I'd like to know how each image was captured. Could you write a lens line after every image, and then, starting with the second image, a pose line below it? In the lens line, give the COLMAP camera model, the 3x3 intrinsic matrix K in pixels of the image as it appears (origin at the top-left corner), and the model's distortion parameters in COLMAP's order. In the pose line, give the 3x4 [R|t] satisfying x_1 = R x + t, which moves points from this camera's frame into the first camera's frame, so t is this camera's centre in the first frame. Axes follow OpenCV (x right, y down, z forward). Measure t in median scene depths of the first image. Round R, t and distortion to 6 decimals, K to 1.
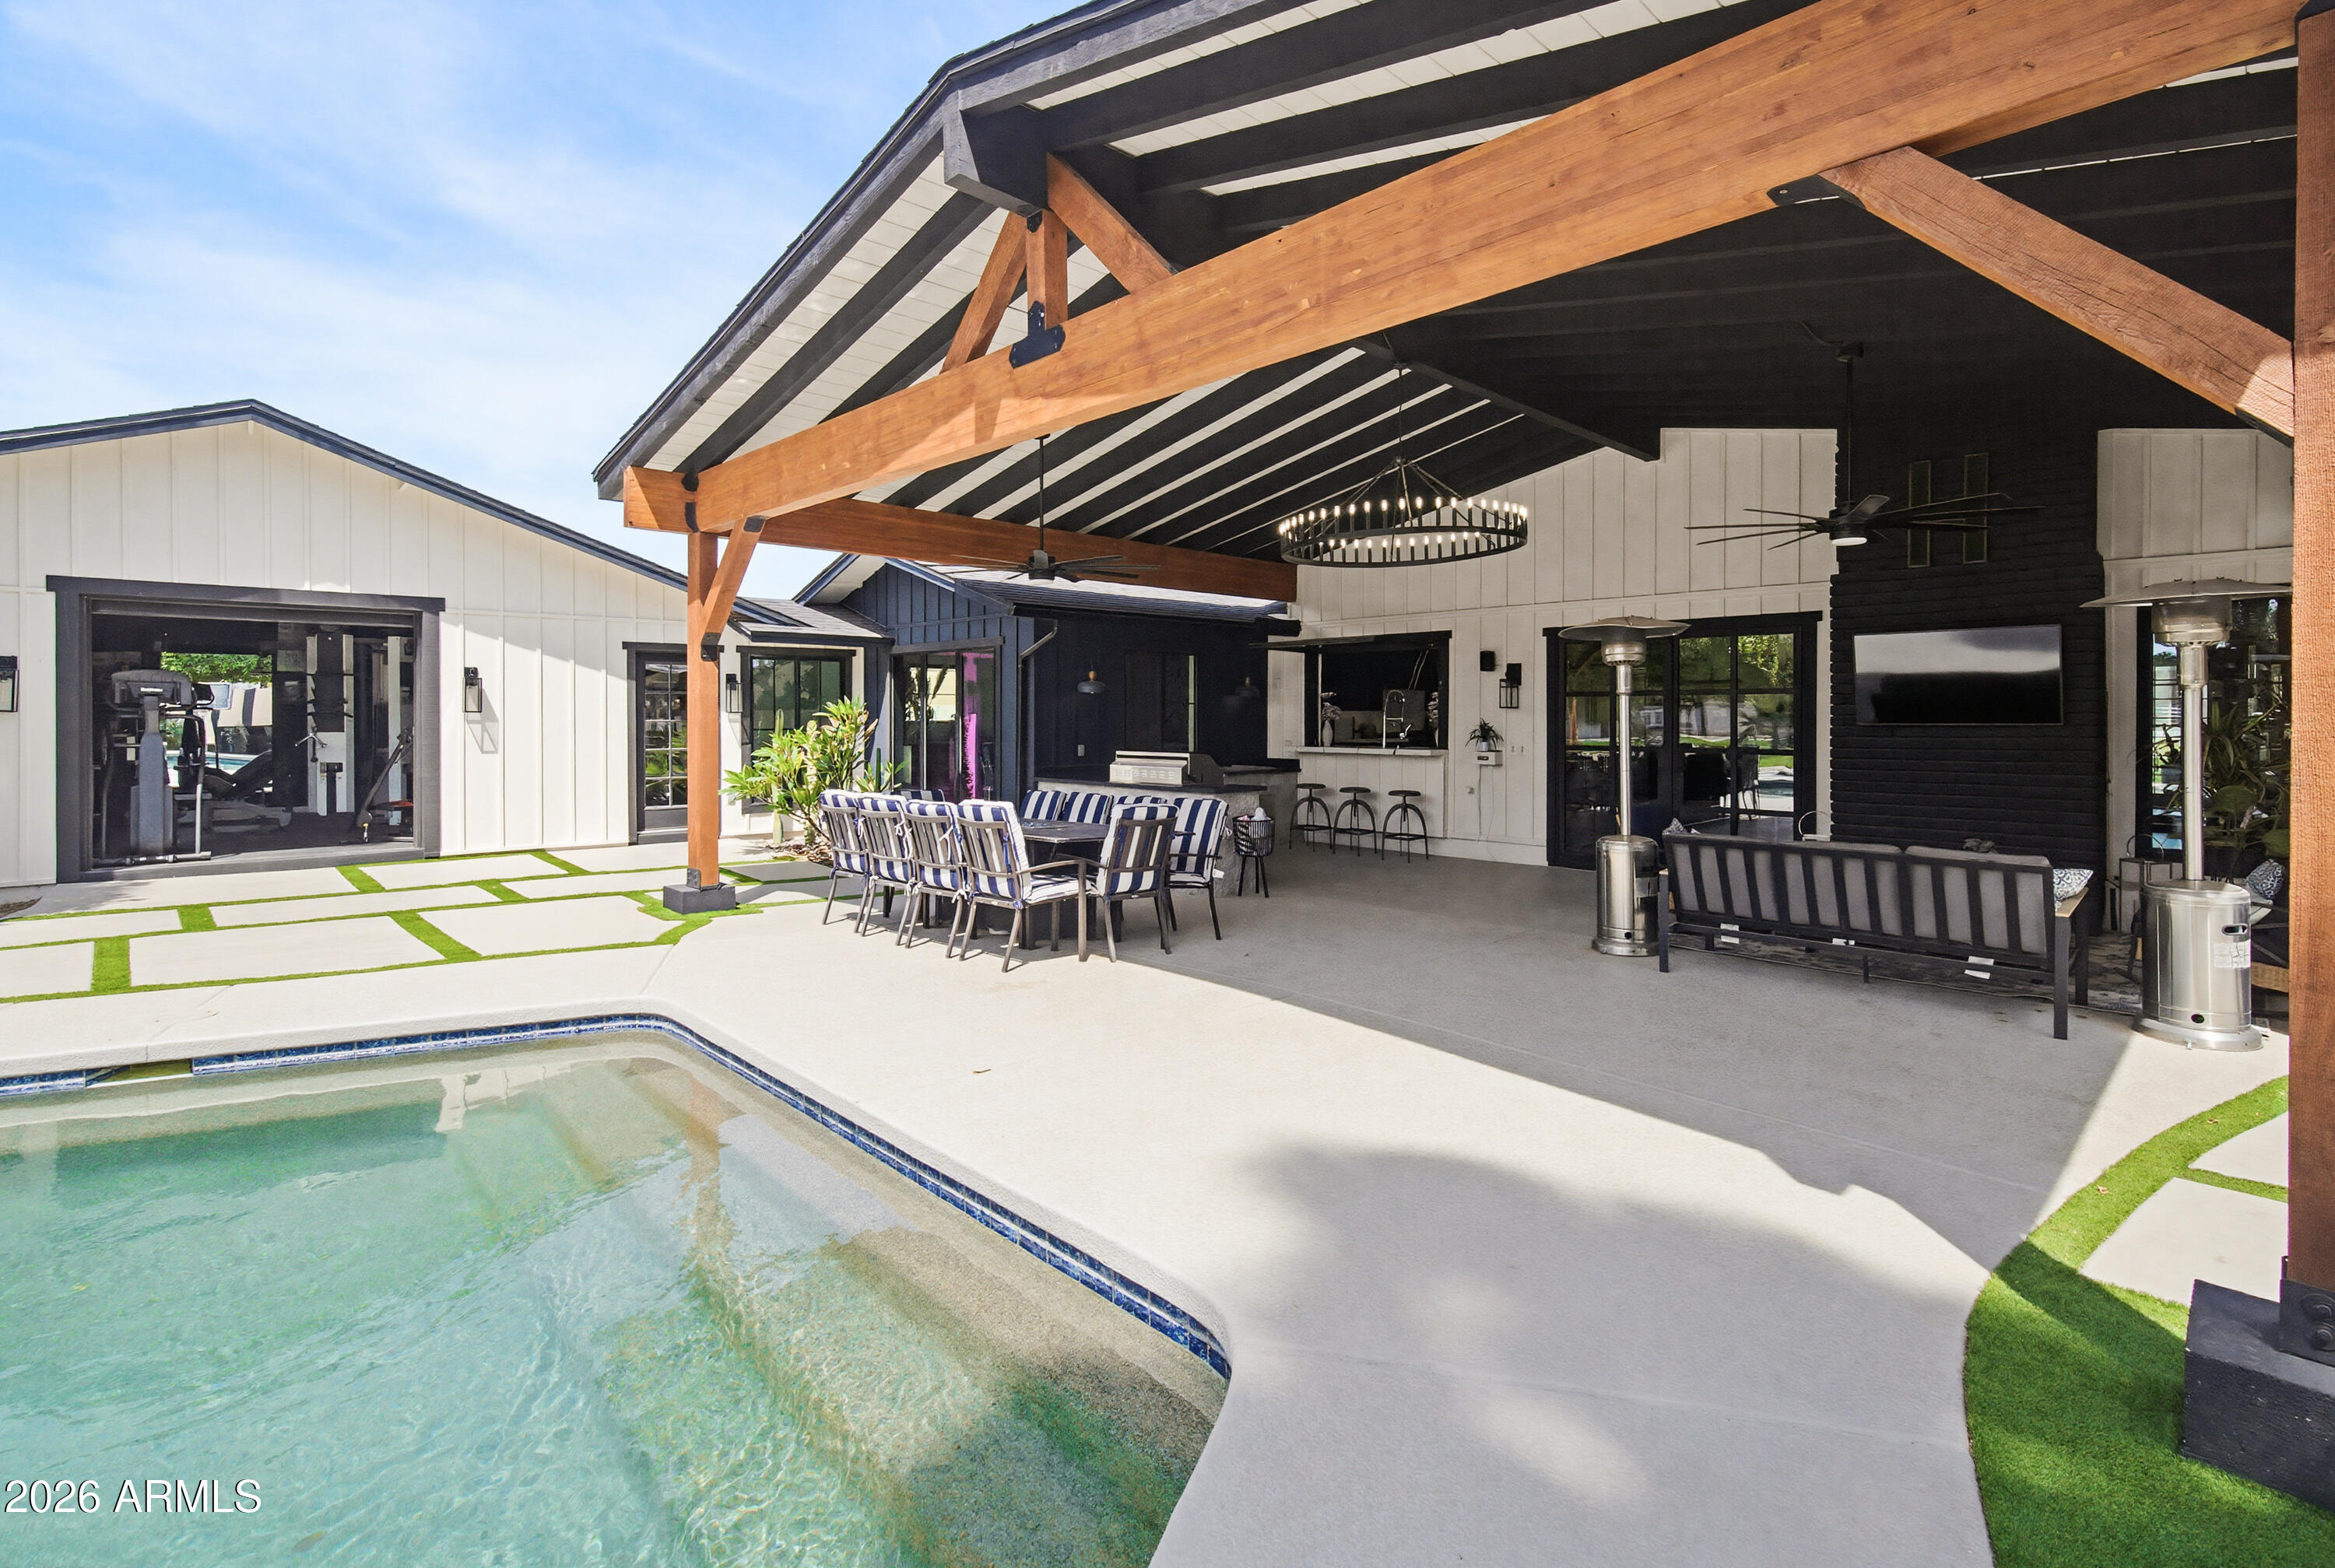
lens RADIAL K [[1074.2, 0, 1165.8], [0, 1074.2, 725.1], [0, 0, 1]] dist [0.000512, 0.000913]
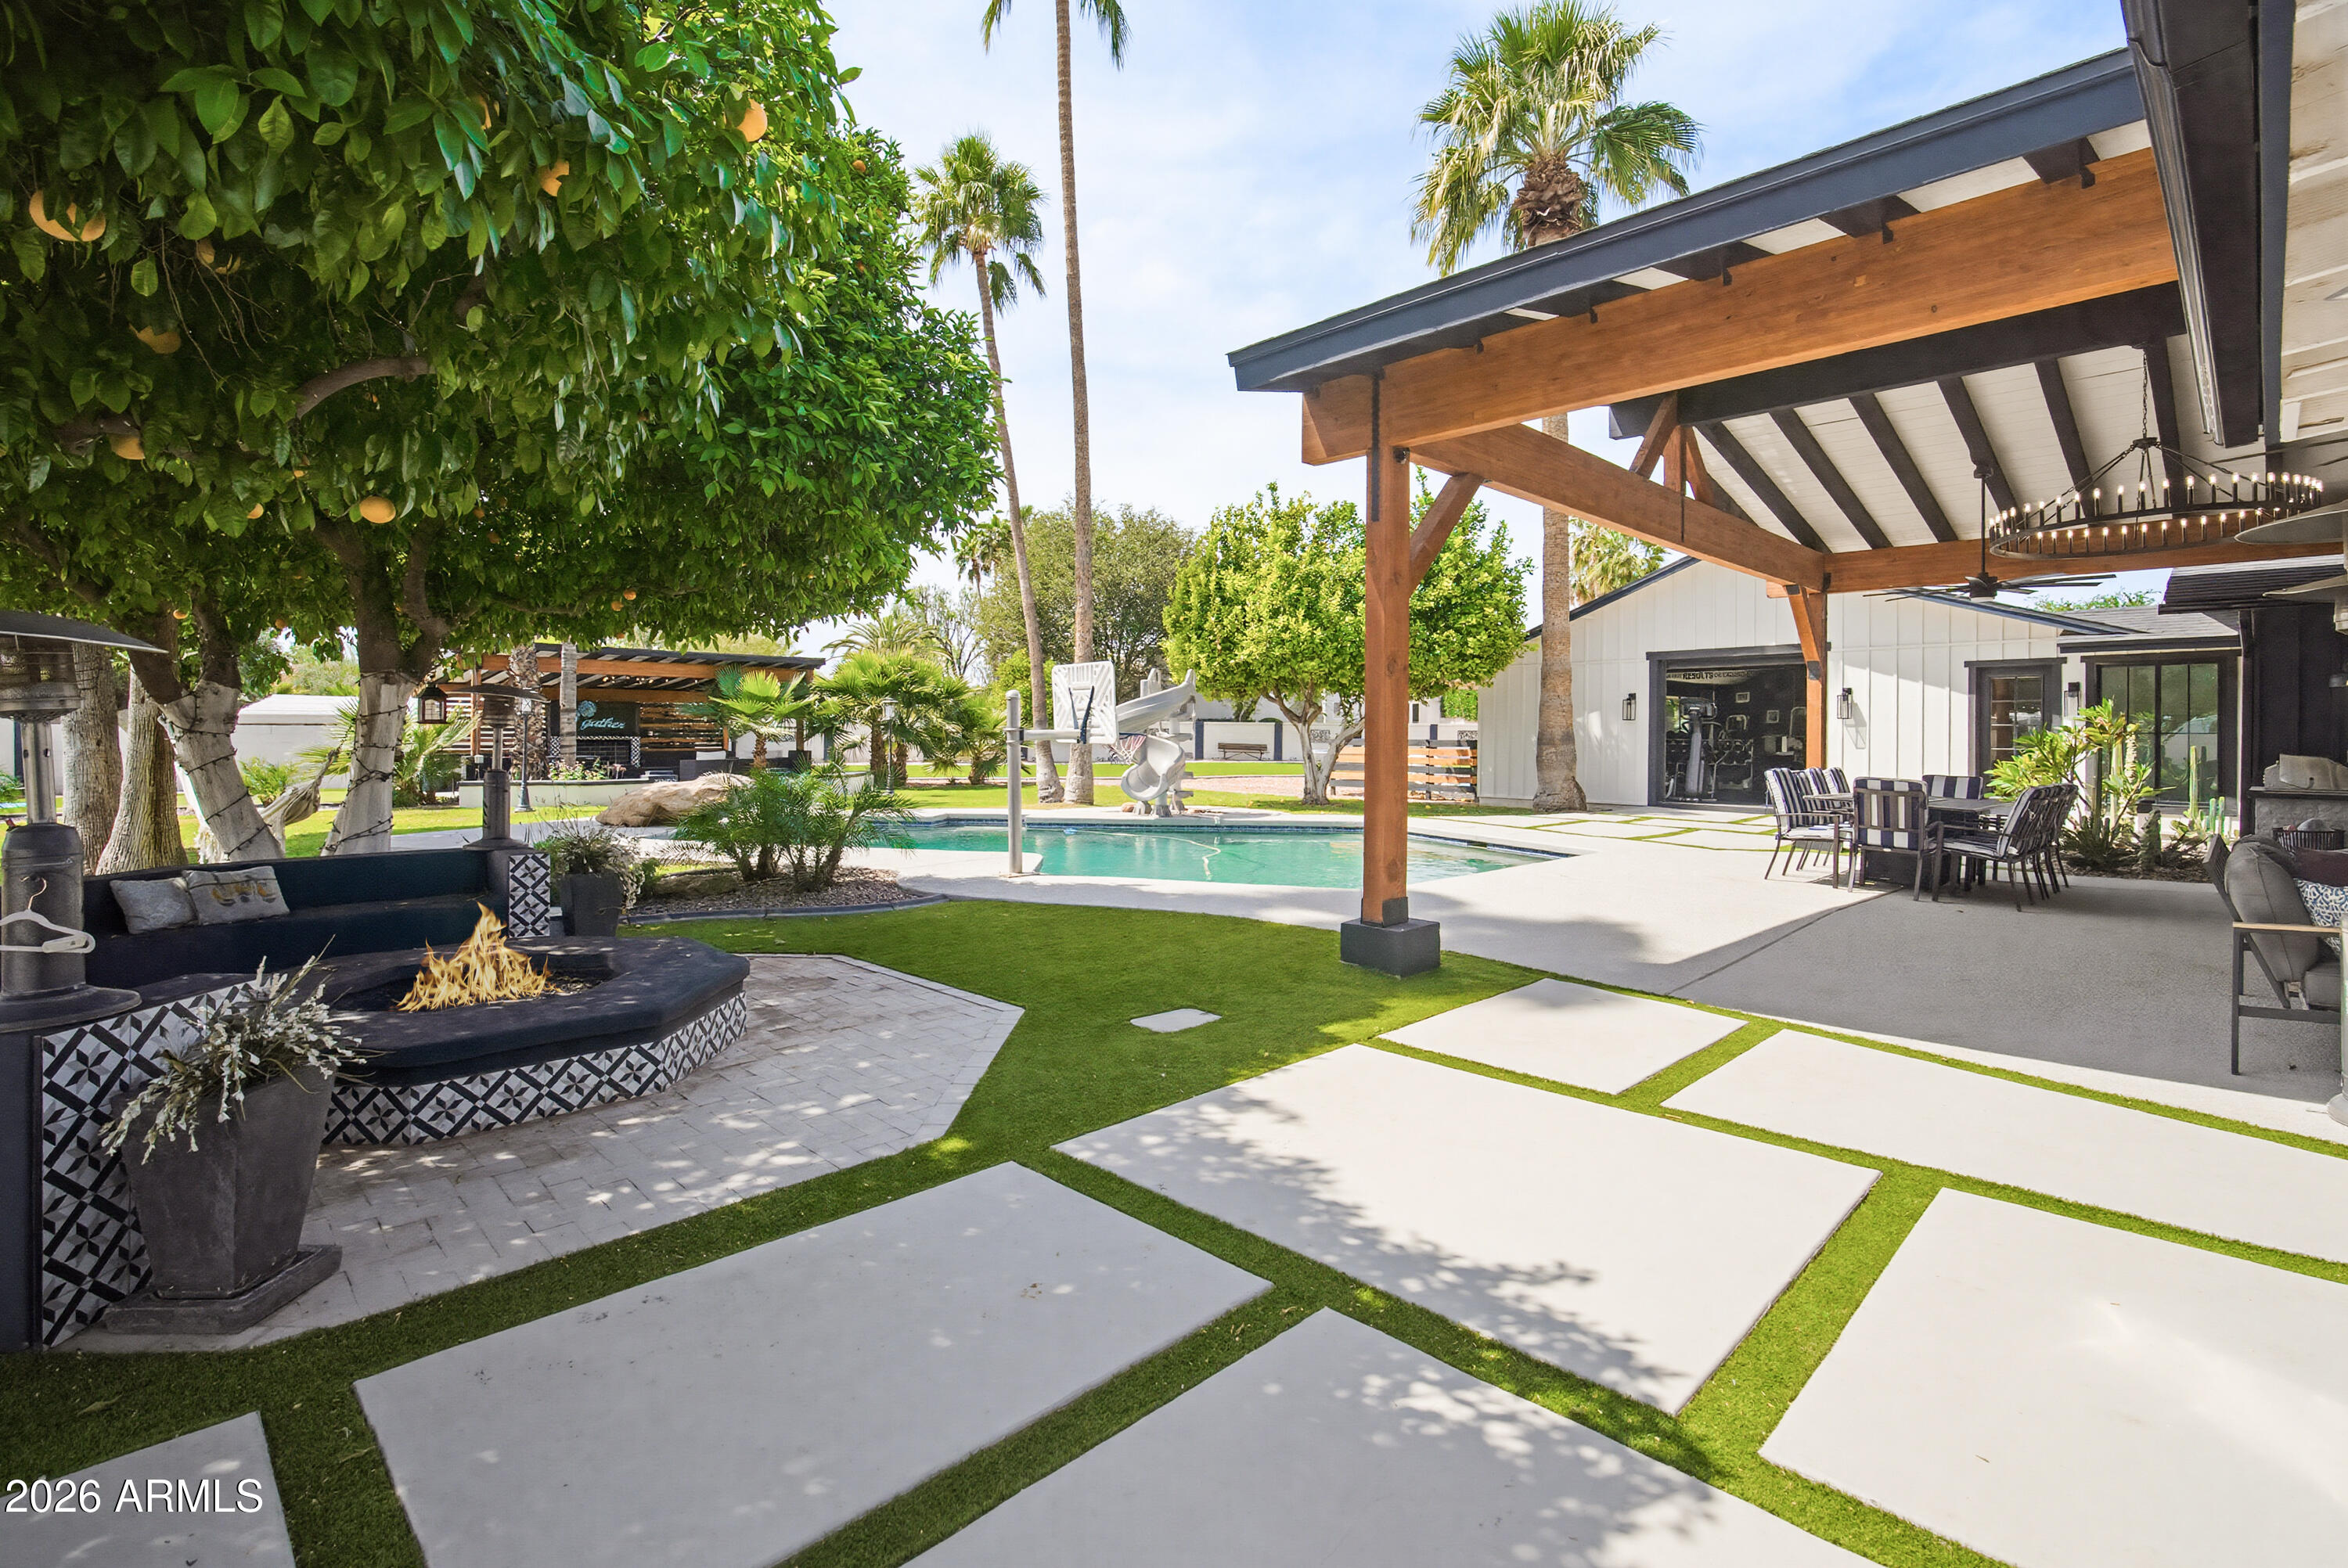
lens RADIAL K [[1080.2, 0, 1172.3], [0, 1080.2, 724.8], [0, 0, 1]] dist [0.000512, 0.000913]
pose [[0.011984, -0.005815, -0.999911, 0.863266], [-0.014418, 0.999878, -0.005988, 0.019329], [0.999824, 0.014488, 0.011899, 0.082240]]
